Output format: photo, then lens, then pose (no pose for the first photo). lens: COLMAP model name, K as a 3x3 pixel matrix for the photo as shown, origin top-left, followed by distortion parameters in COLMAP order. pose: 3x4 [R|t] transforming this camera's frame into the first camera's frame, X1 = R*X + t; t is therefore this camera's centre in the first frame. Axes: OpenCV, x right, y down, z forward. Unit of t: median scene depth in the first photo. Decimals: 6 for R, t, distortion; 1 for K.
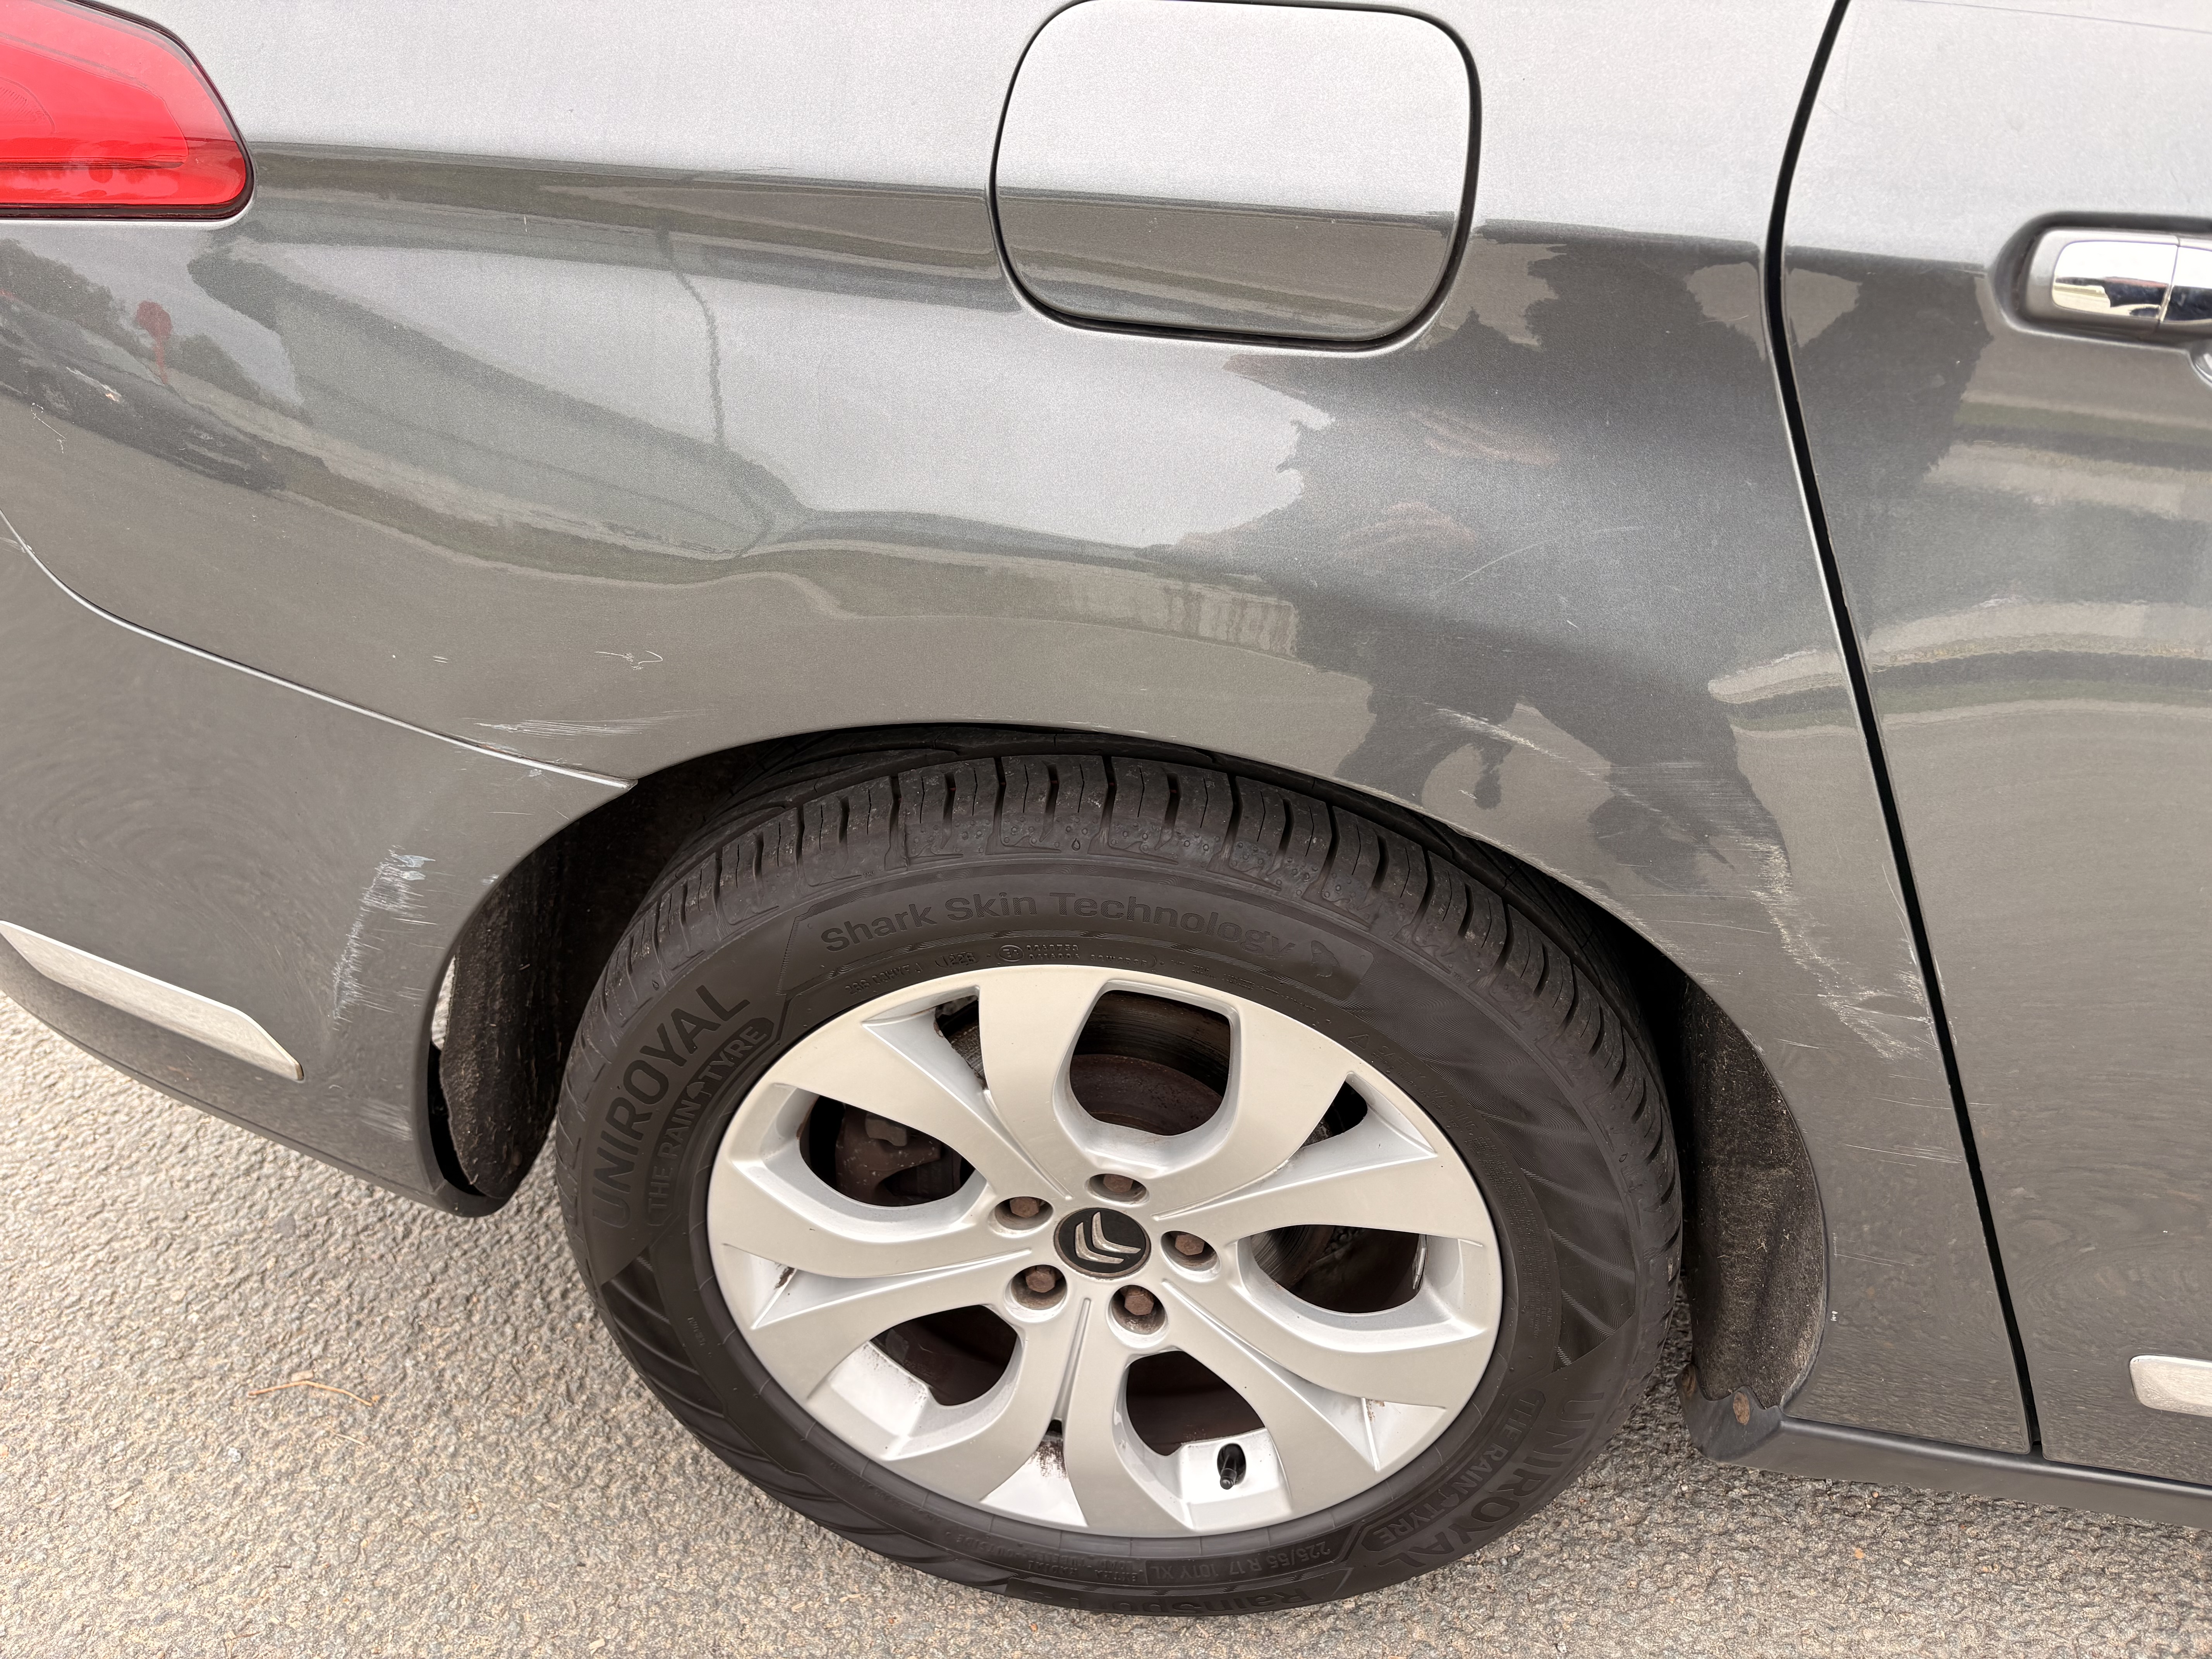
lens RADIAL K [[1704.4, 0, 1109.0], [0, 1704.4, 826.7], [0, 0, 1]] dist [0.021093, -0.036605]
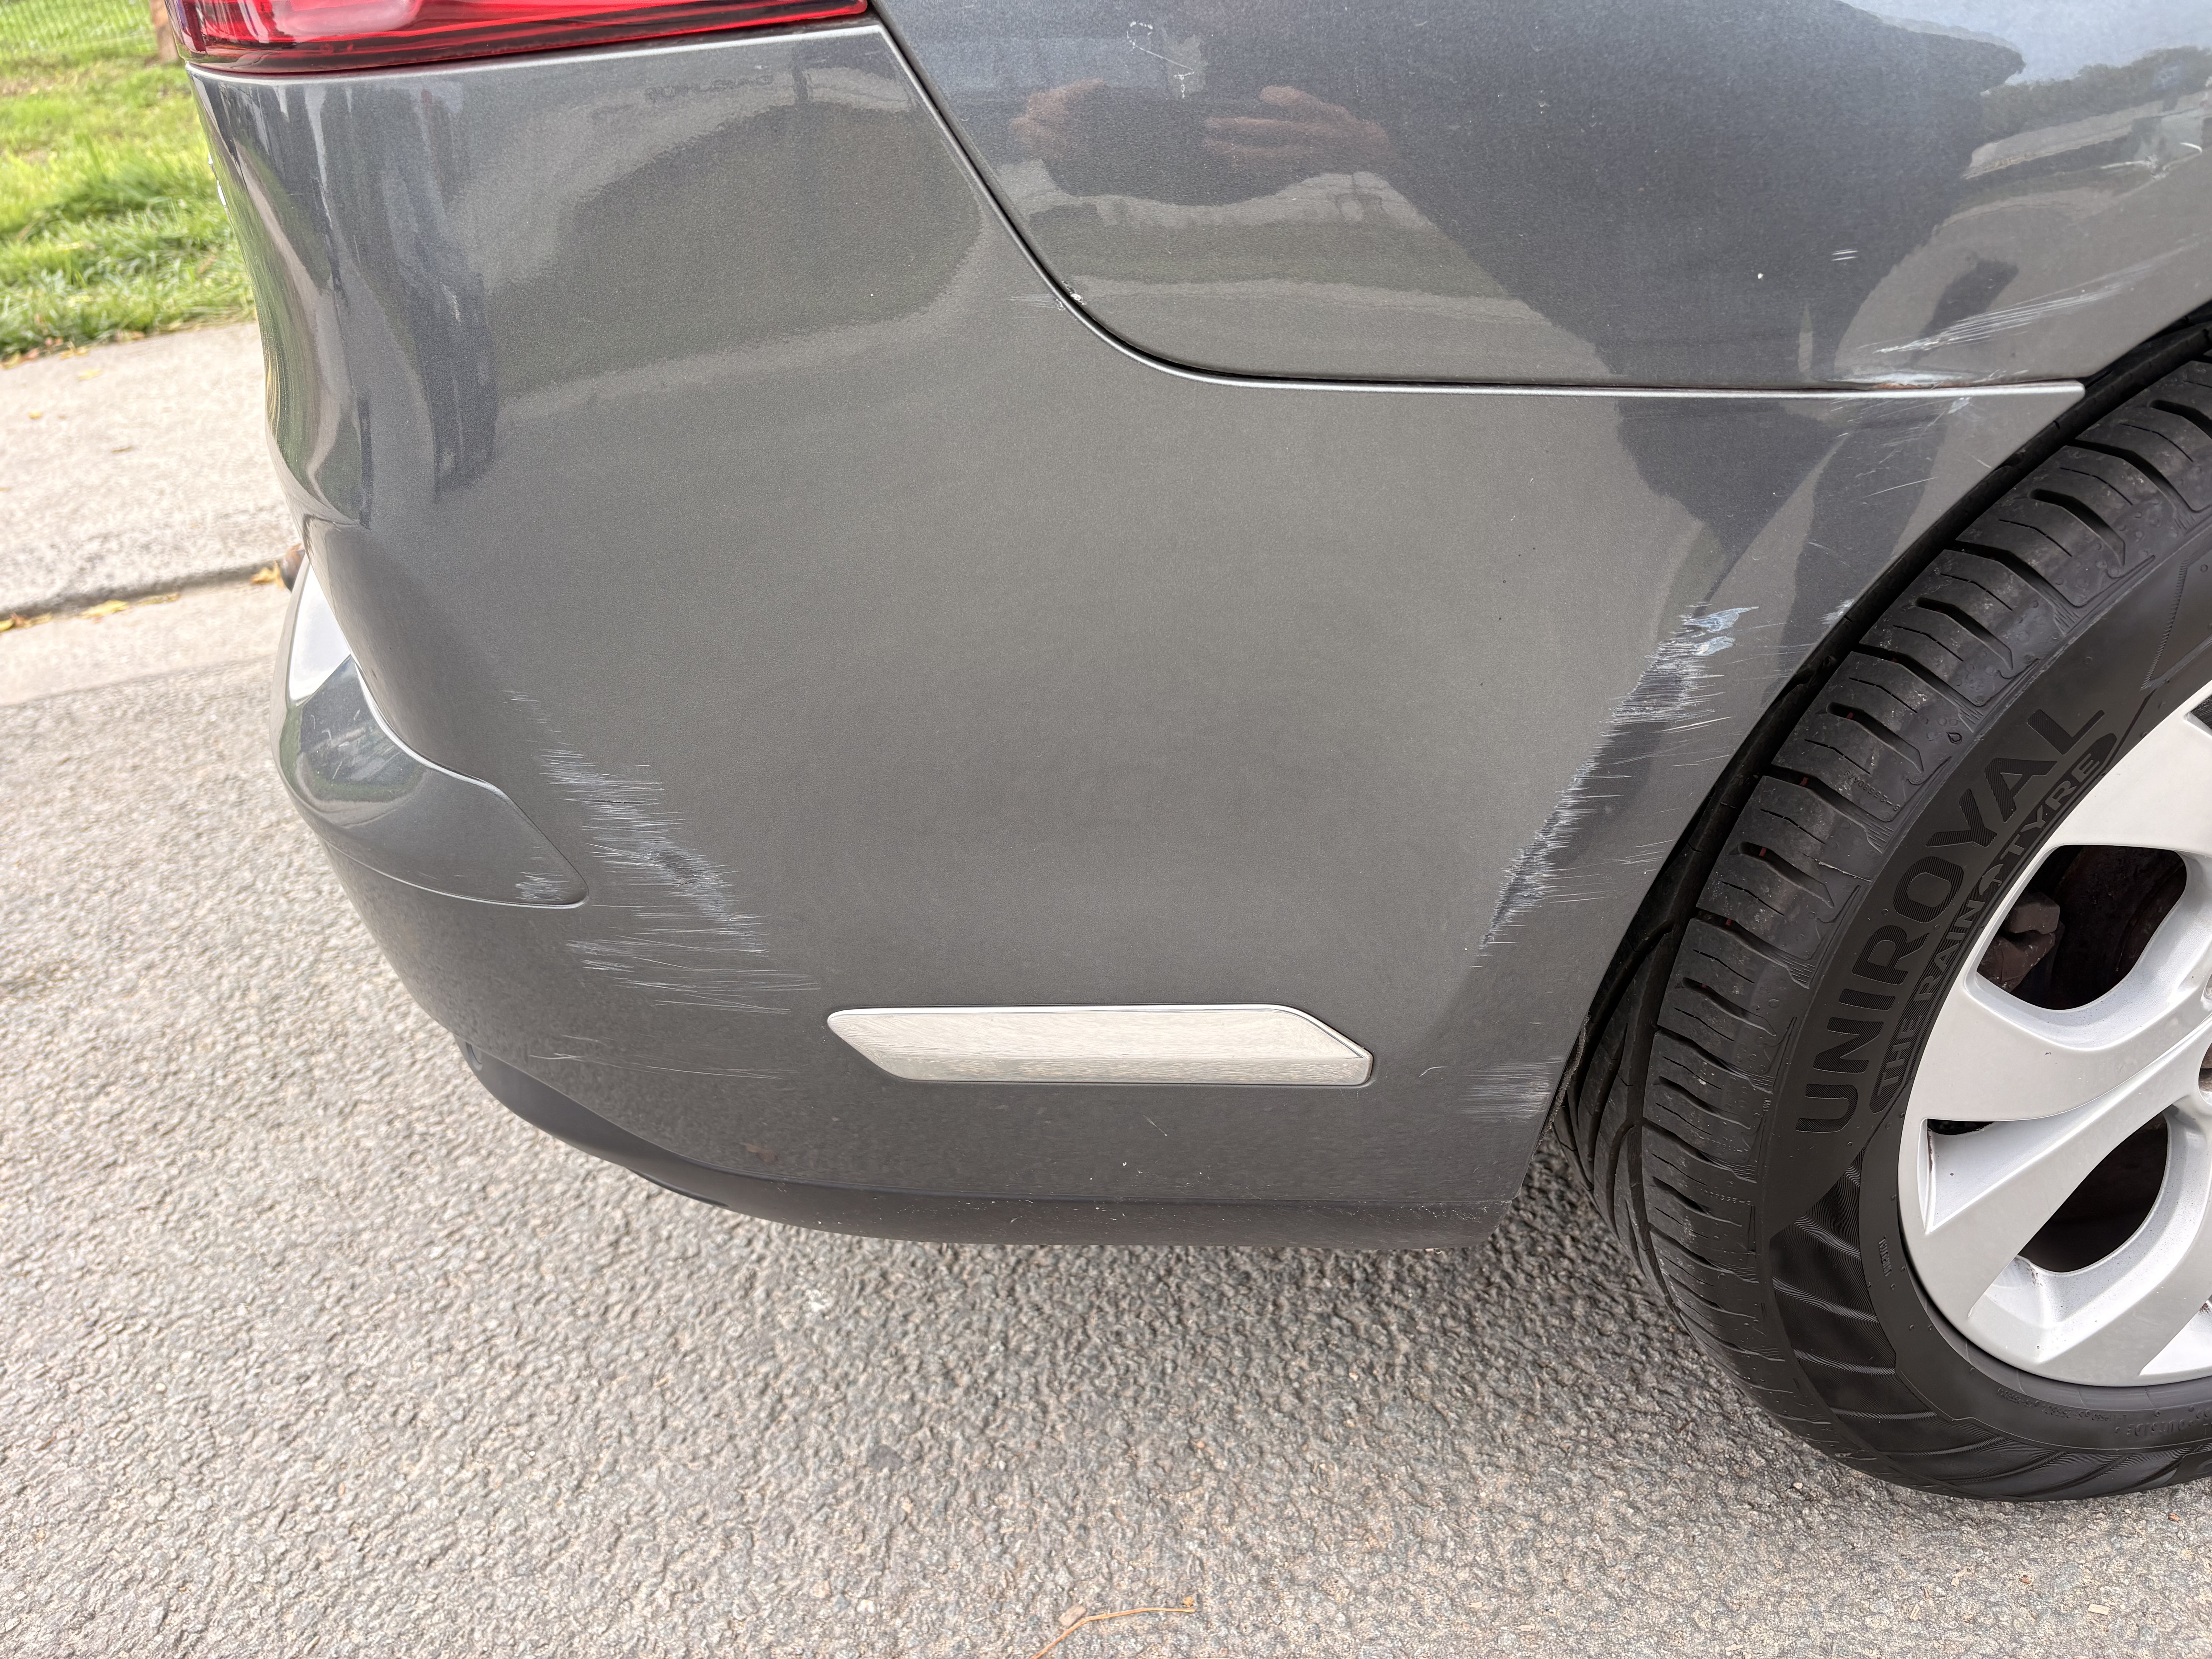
lens RADIAL K [[1704.4, 0, 1105.4], [0, 1704.4, 835.0], [0, 0, 1]] dist [0.021093, -0.036605]
pose [[0.930946, -0.283531, 0.230107, -0.506881], [0.298798, 0.953721, -0.033706, 0.031875], [-0.209901, 0.100134, 0.972582, 0.244354]]
